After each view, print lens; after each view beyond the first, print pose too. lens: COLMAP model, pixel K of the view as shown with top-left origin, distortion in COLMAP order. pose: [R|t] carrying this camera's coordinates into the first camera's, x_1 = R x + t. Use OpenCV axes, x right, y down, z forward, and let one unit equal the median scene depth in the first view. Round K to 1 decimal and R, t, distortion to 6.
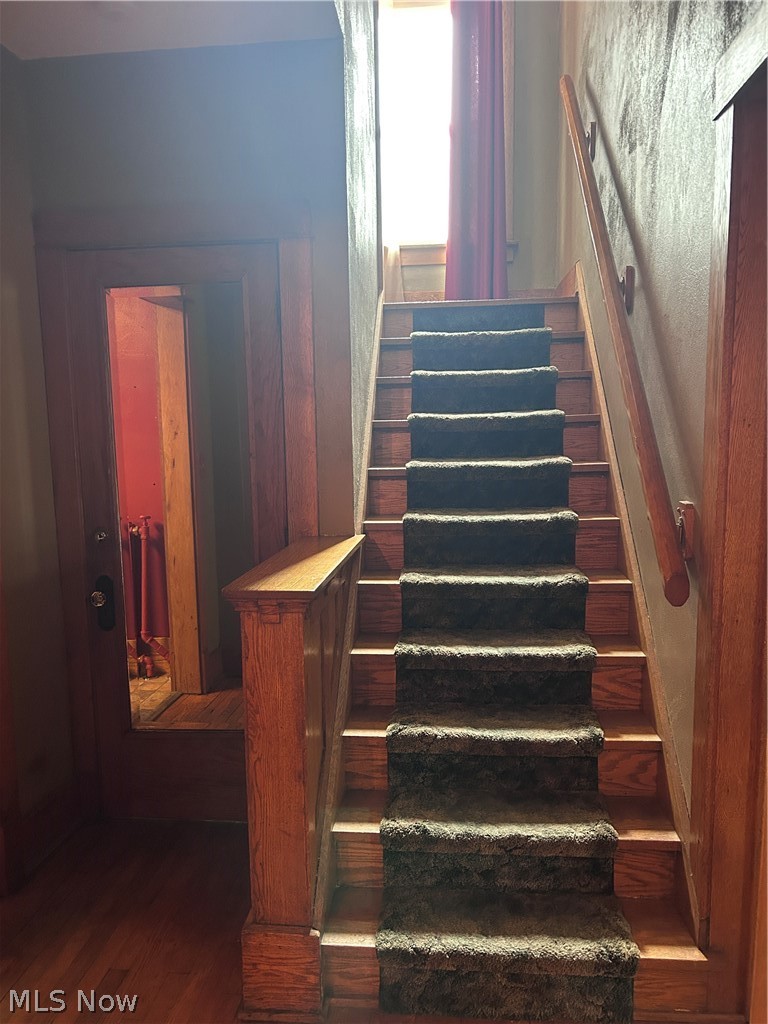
lens RADIAL K [[774.6, 0, 388.8], [0, 774.6, 510.5], [0, 0, 1]] dist [0.031992, -0.013122]
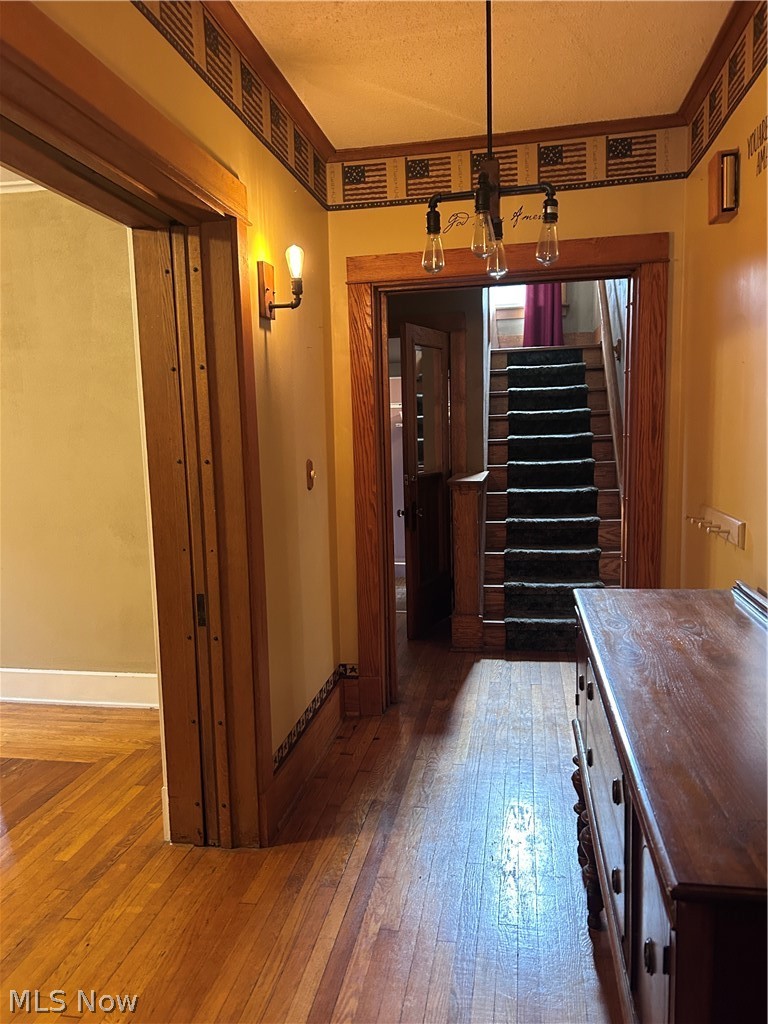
lens RADIAL K [[774.6, 0, 379.8], [0, 774.6, 517.7], [0, 0, 1]] dist [0.031992, -0.013122]
pose [[0.995831, -0.003329, -0.091157, -0.131856], [0.004443, 0.999918, 0.012021, 0.128498], [0.091110, -0.012376, 0.995764, -1.071685]]
